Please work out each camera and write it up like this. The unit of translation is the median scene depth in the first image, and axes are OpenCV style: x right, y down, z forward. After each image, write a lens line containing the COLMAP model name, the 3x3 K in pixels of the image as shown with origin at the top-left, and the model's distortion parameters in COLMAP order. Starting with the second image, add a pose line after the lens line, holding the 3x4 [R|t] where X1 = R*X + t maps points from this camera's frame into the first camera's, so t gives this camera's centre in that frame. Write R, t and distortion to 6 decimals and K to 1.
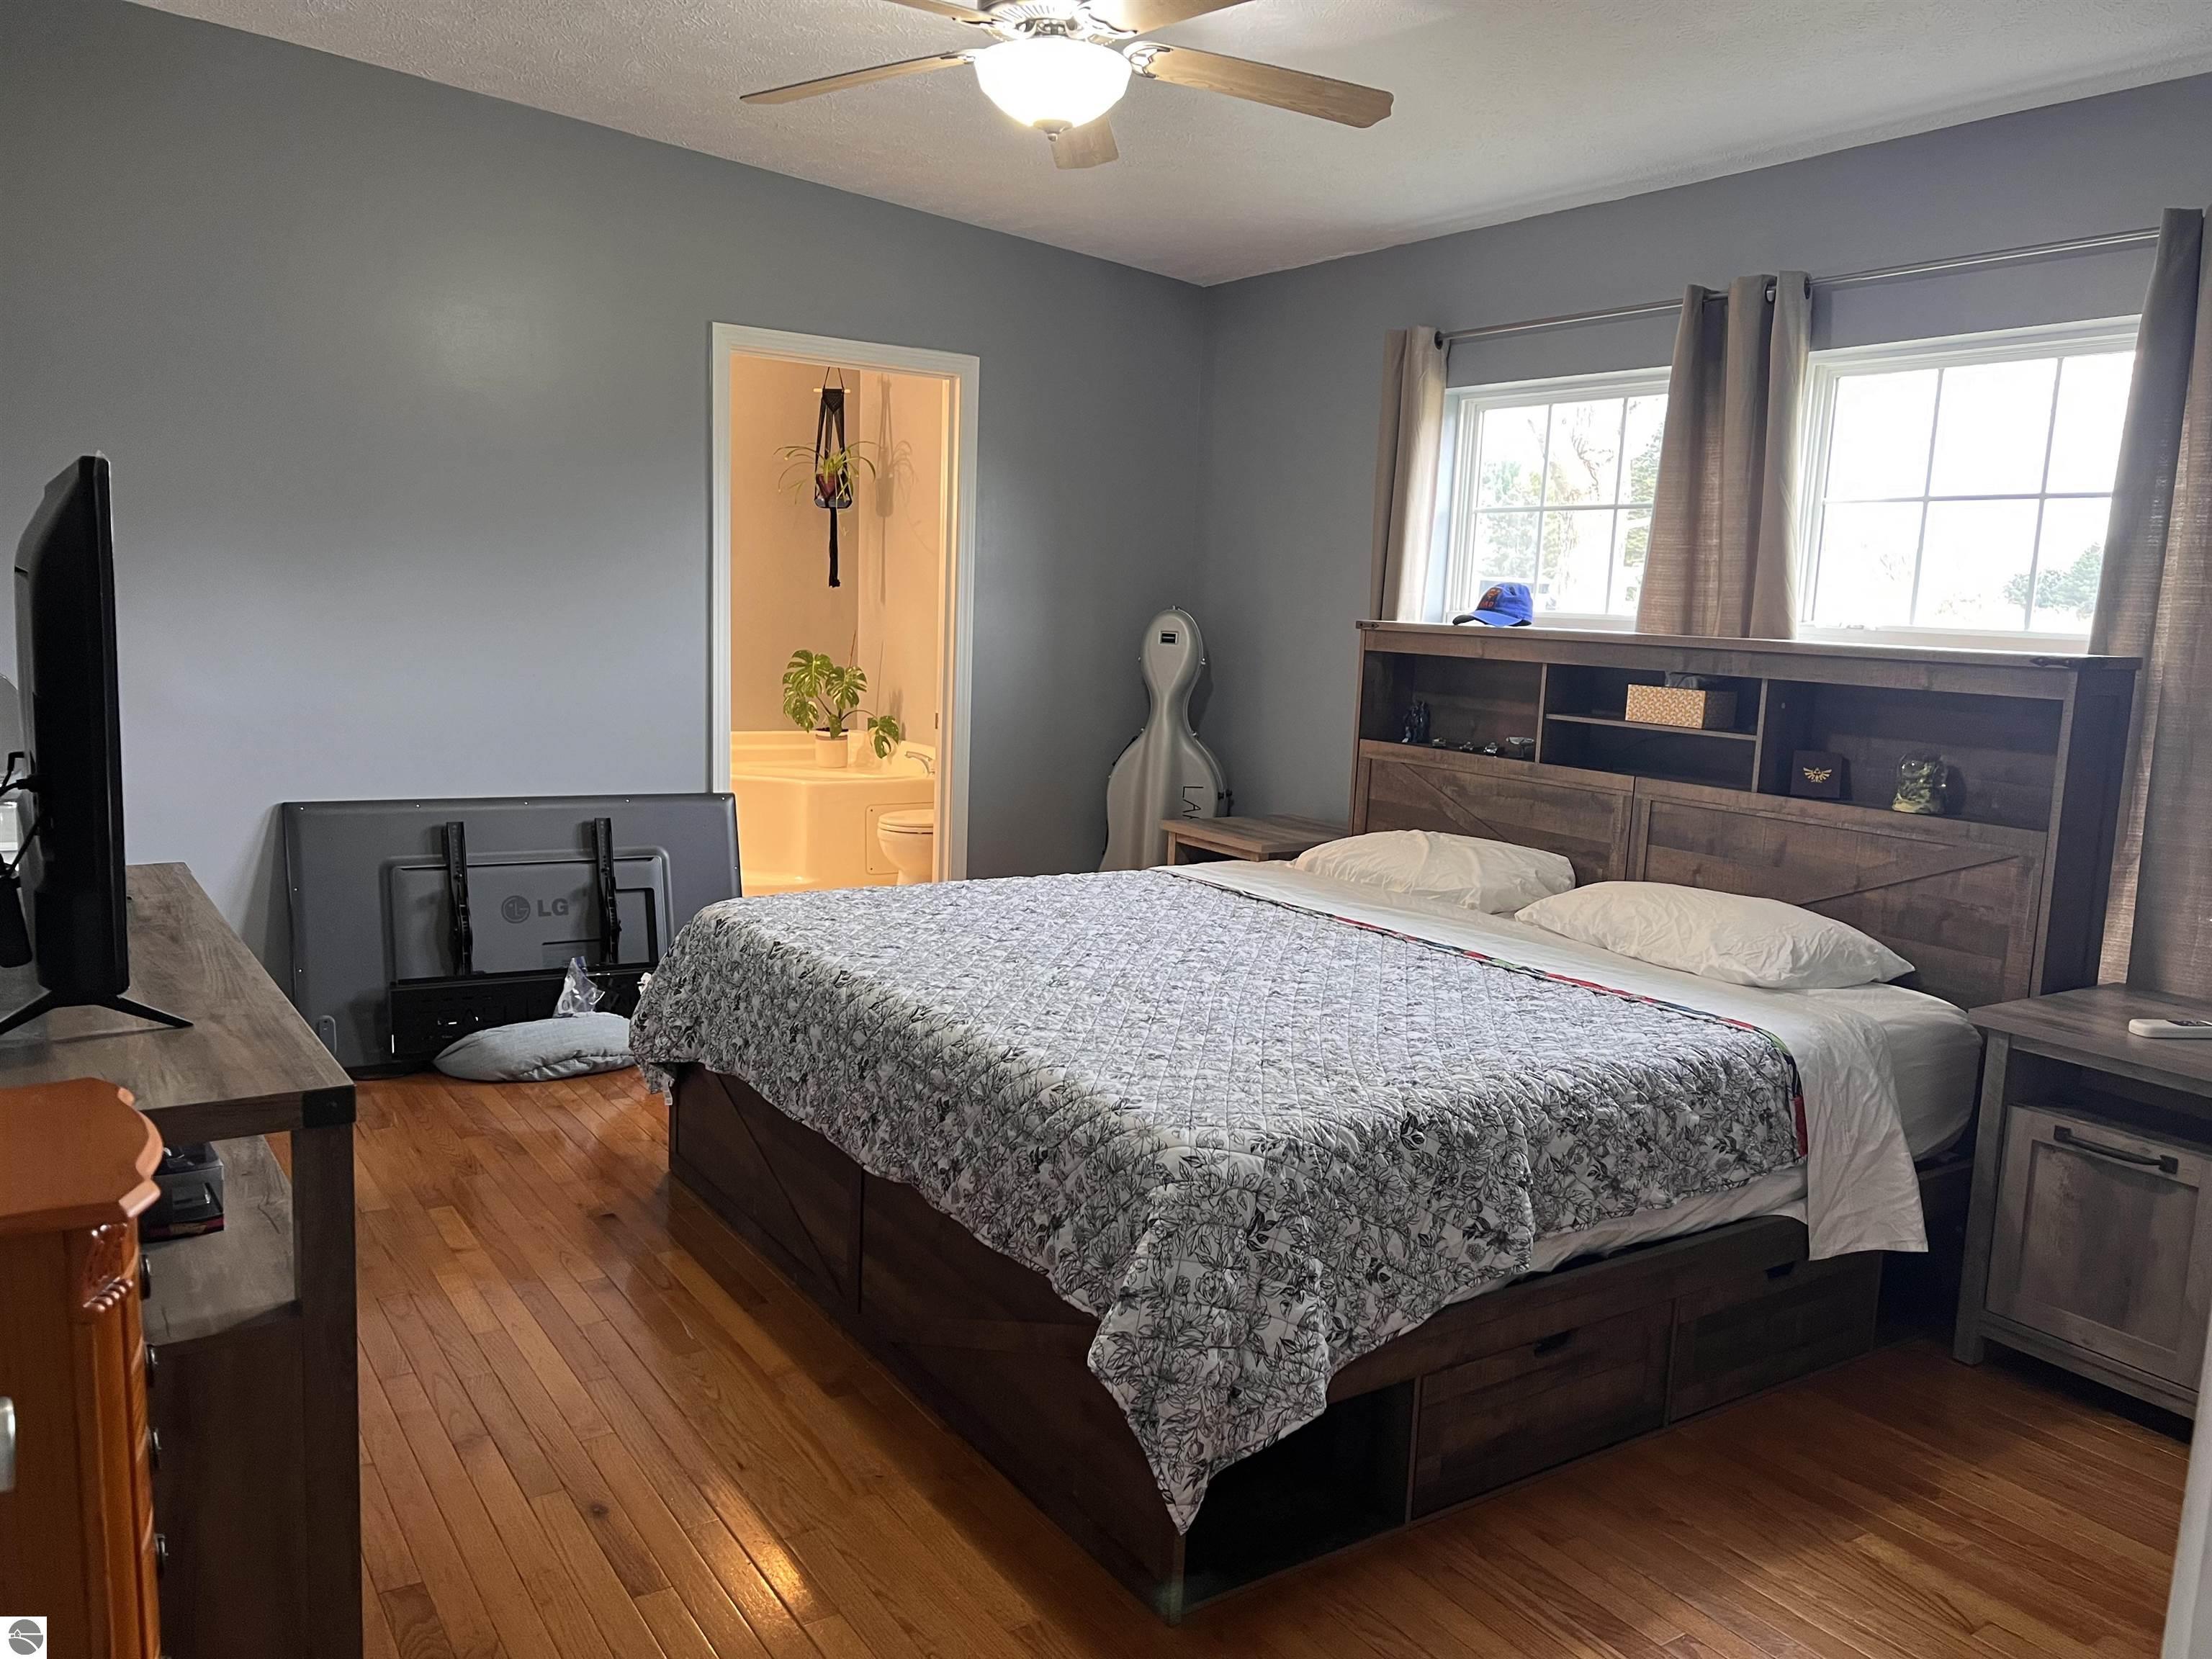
lens RADIAL K [[1664.6, 0, 1109.1], [0, 1664.6, 839.9], [0, 0, 1]] dist [0.001882, -0.000028]
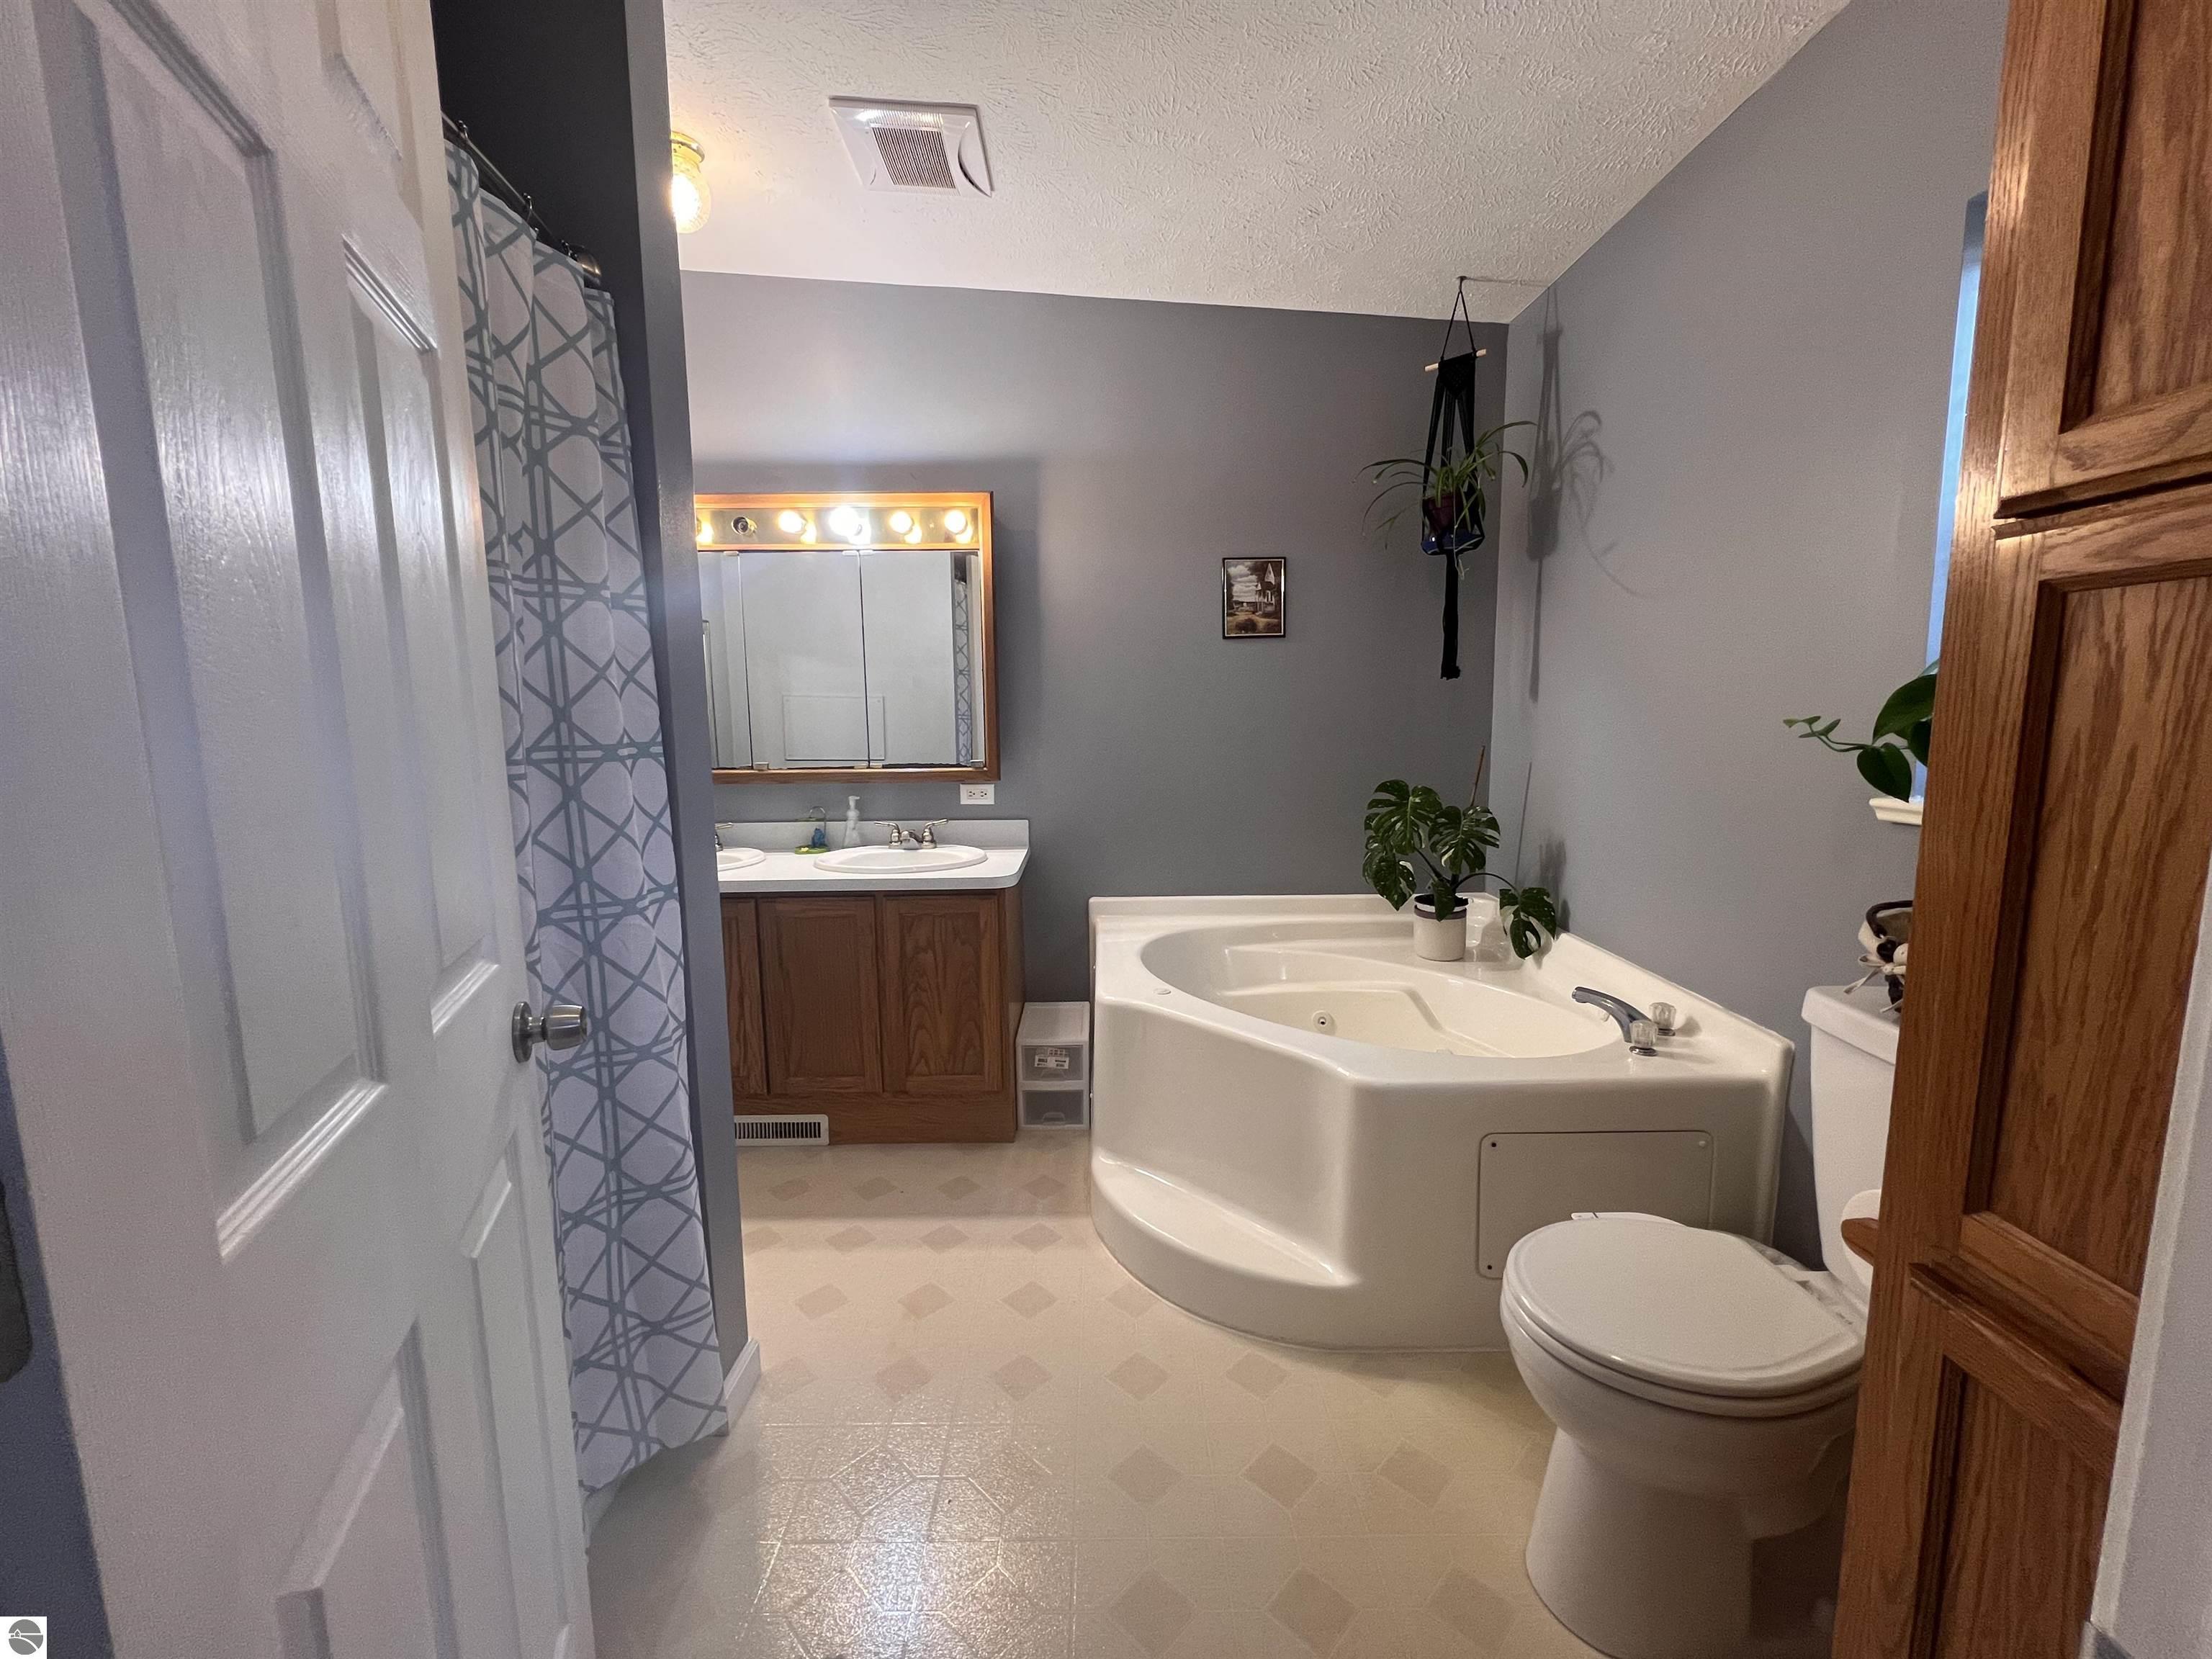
lens RADIAL K [[893.1, 0, 1098.5], [0, 893.1, 828.1], [0, 0, 1]] dist [-0.001784, -0.000331]
pose [[0.842876, 0.026349, -0.537462, -0.094850], [-0.035934, 0.999327, -0.007361, -0.088748], [0.536906, 0.025517, 0.843256, 0.650213]]
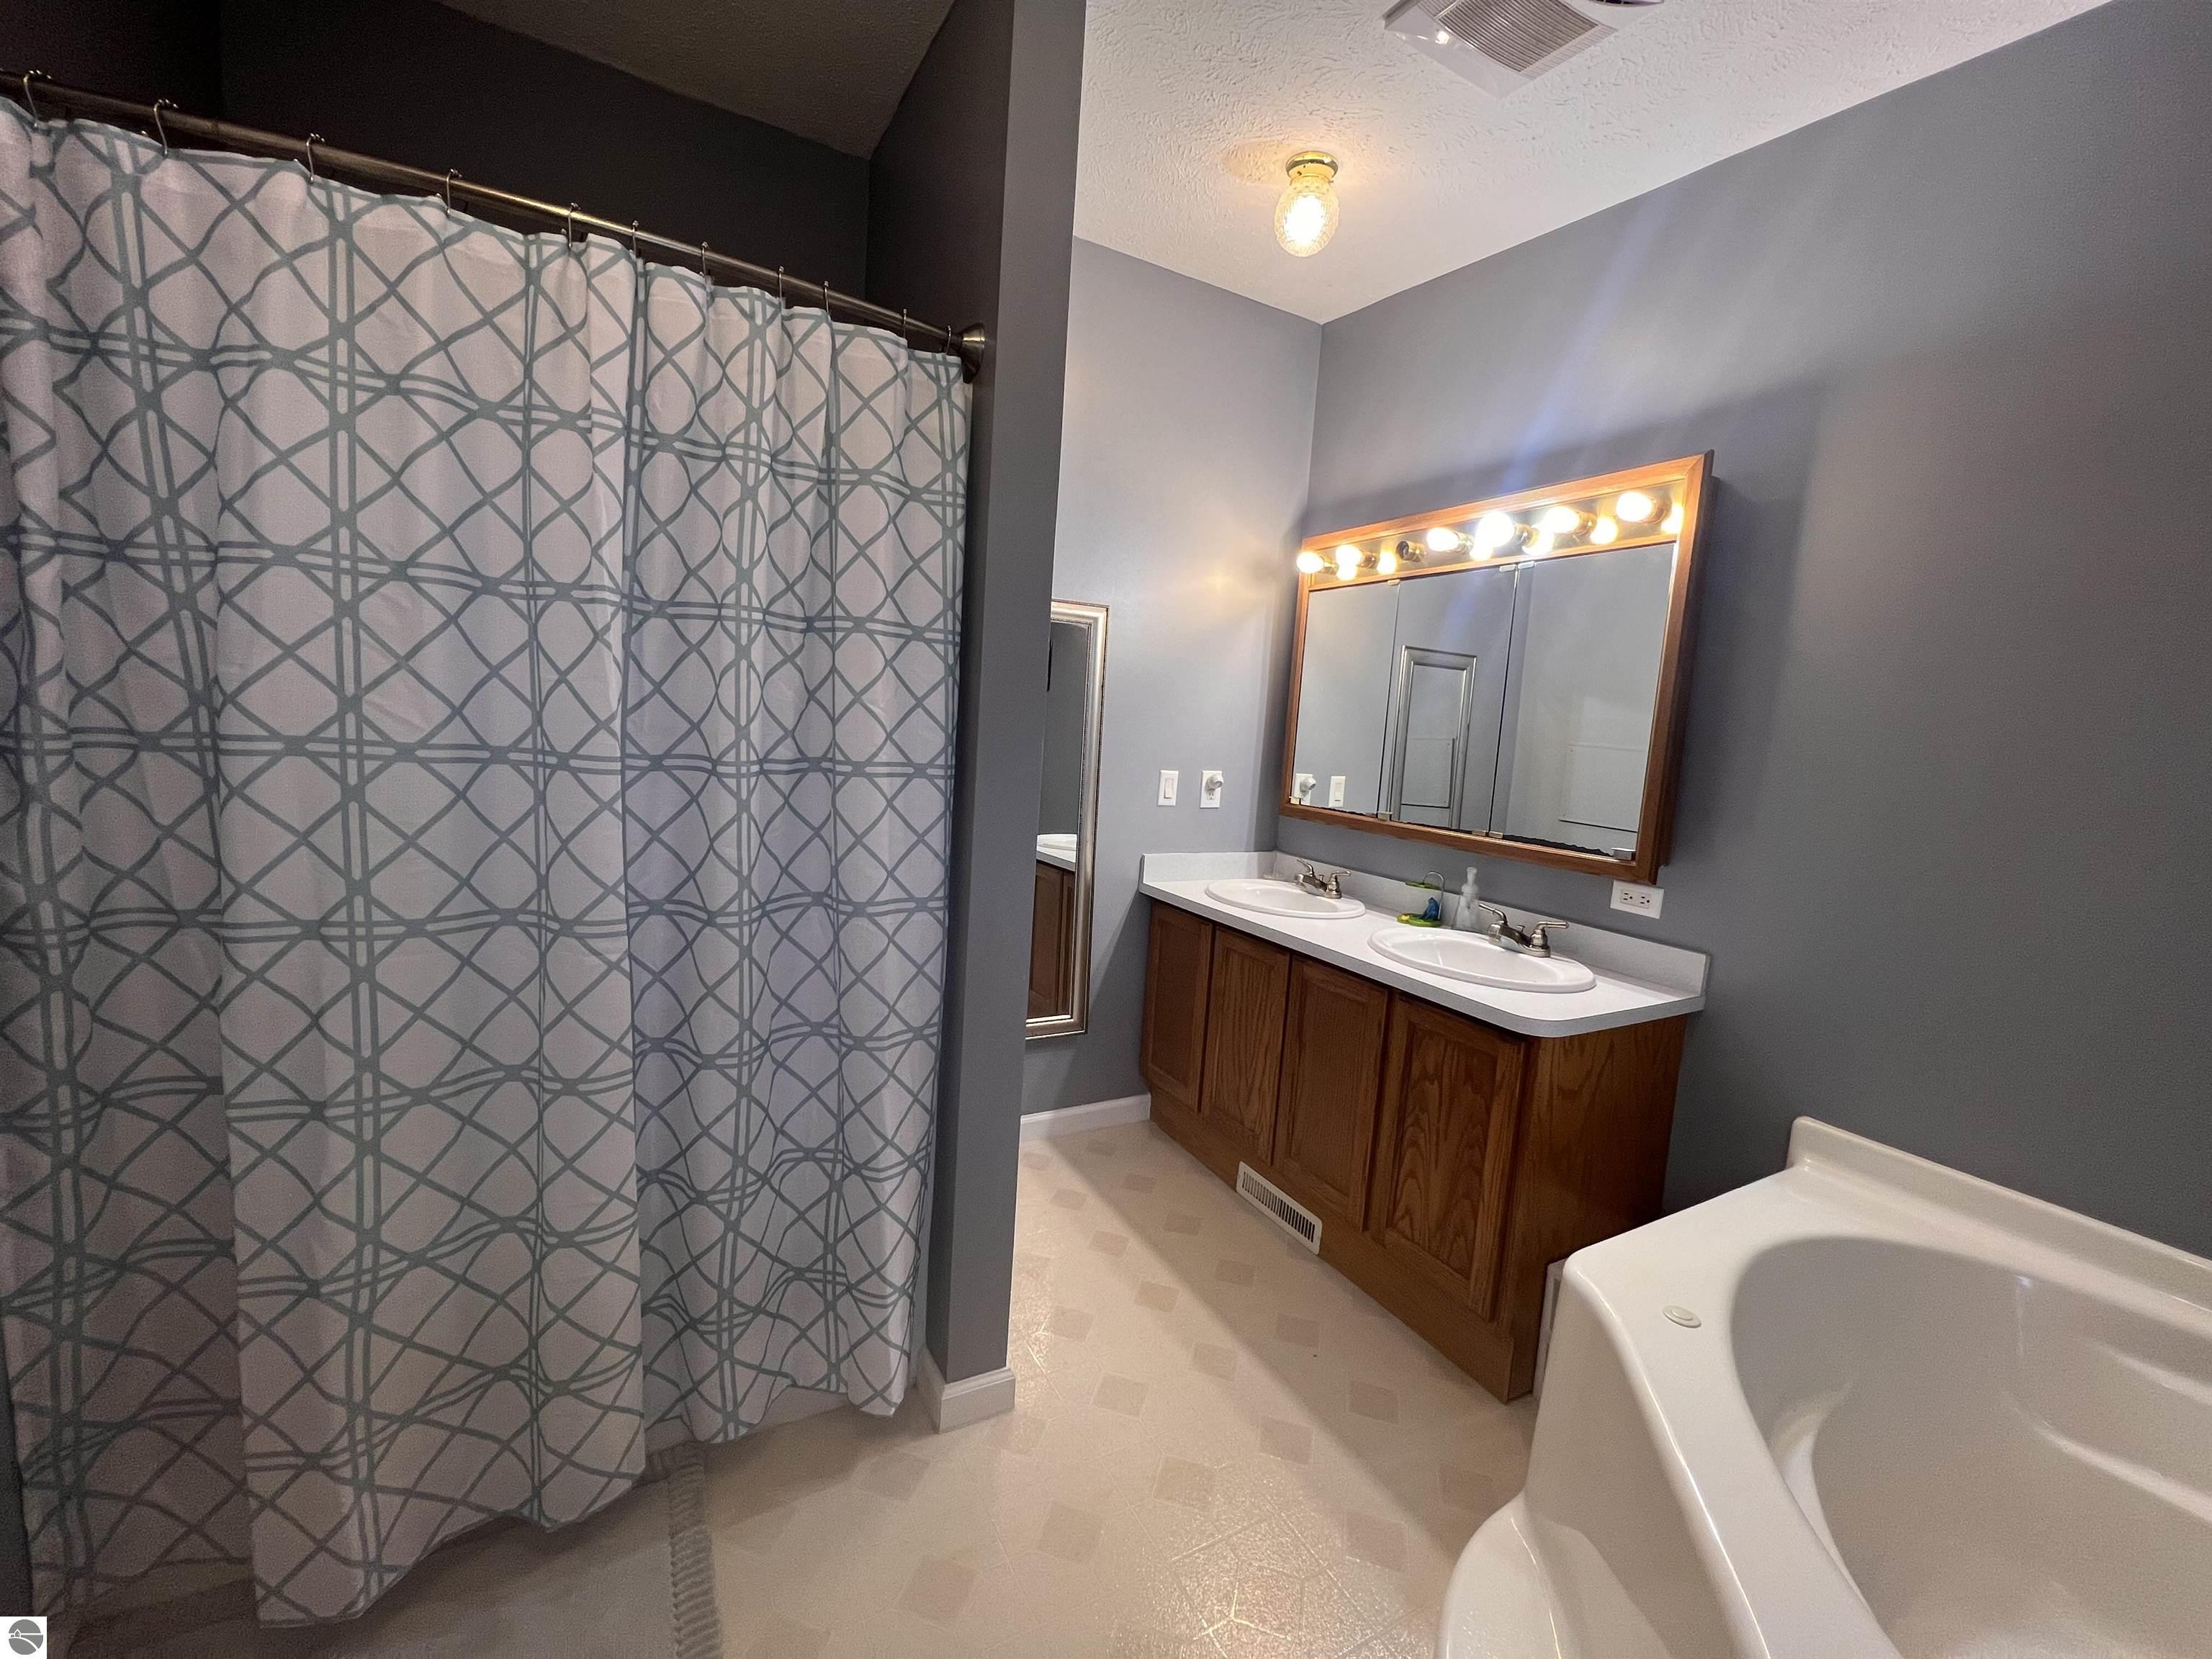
lens RADIAL K [[893.1, 0, 1112.5], [0, 893.1, 832.2], [0, 0, 1]] dist [-0.001784, -0.000331]
pose [[-0.056270, 0.084104, -0.994867, -0.079065], [-0.207895, 0.973618, 0.094066, -0.113091], [0.976531, 0.212121, -0.037301, 0.784606]]
